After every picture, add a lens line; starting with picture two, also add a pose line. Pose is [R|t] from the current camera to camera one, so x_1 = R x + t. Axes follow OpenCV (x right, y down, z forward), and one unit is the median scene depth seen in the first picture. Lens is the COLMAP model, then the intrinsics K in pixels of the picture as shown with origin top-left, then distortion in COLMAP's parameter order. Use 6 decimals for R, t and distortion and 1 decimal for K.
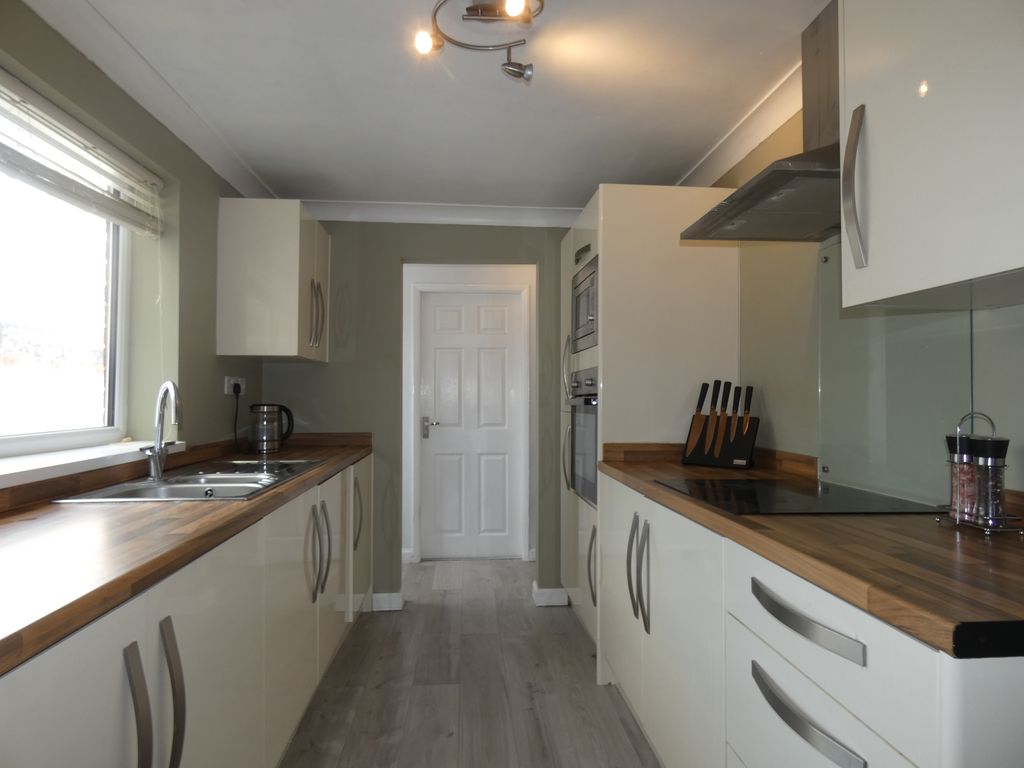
lens RADIAL K [[618.9, 0, 510.7], [0, 618.9, 385.1], [0, 0, 1]] dist [-0.007646, 0.000398]
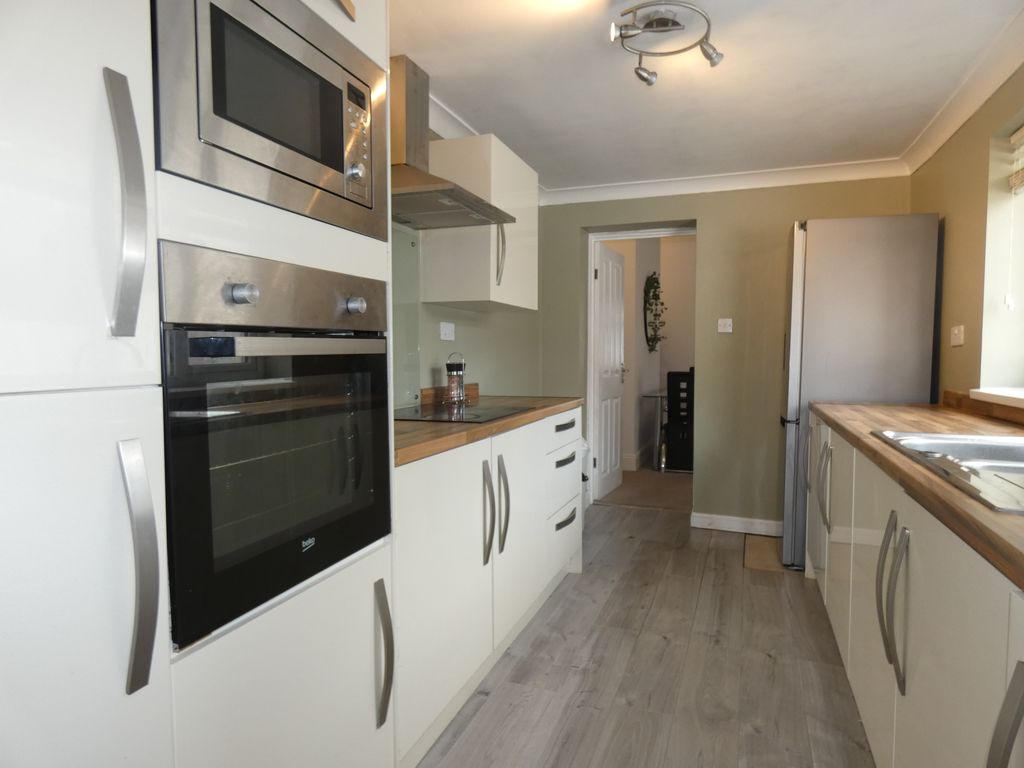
lens RADIAL K [[618.9, 0, 511.3], [0, 618.9, 386.5], [0, 0, 1]] dist [-0.007646, 0.000398]
pose [[-0.906585, -0.020803, 0.421510, -0.210900], [-0.004779, 0.999226, 0.039038, 0.044374], [-0.421996, 0.033377, -0.905983, 1.609877]]
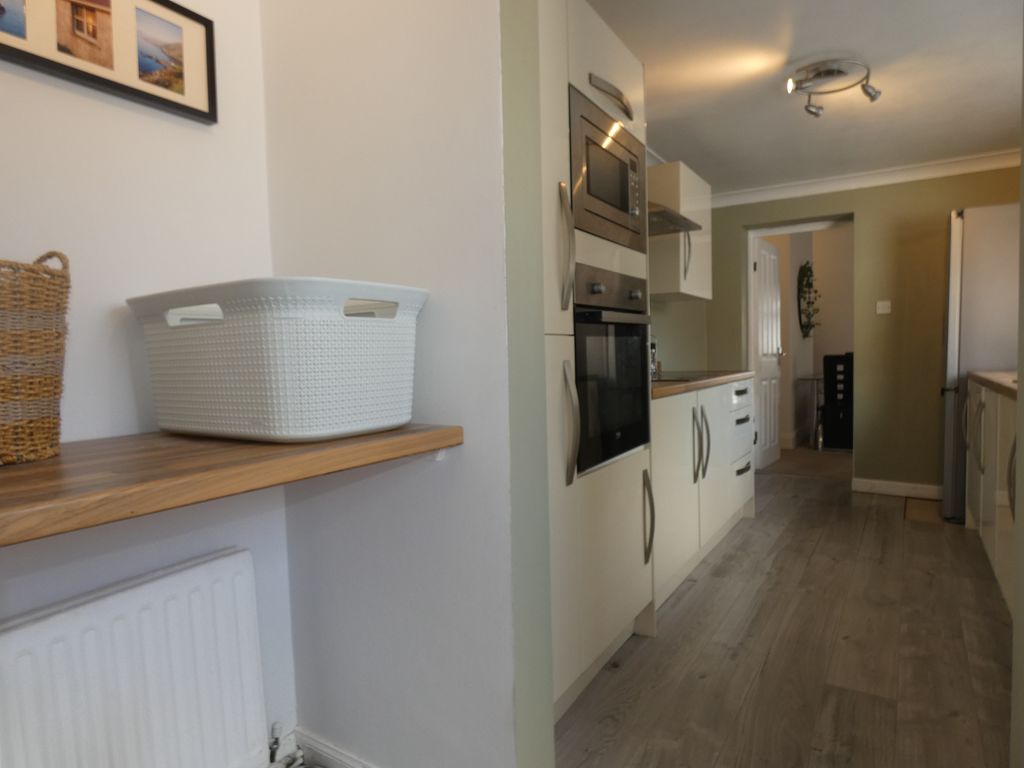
lens RADIAL K [[618.9, 0, 509.2], [0, 618.9, 384.0], [0, 0, 1]] dist [-0.007646, 0.000398]
pose [[-0.798243, -0.011037, 0.602234, -0.245588], [0.013432, 0.999257, 0.036116, 0.088499], [-0.602185, 0.036918, -0.797502, 1.992542]]
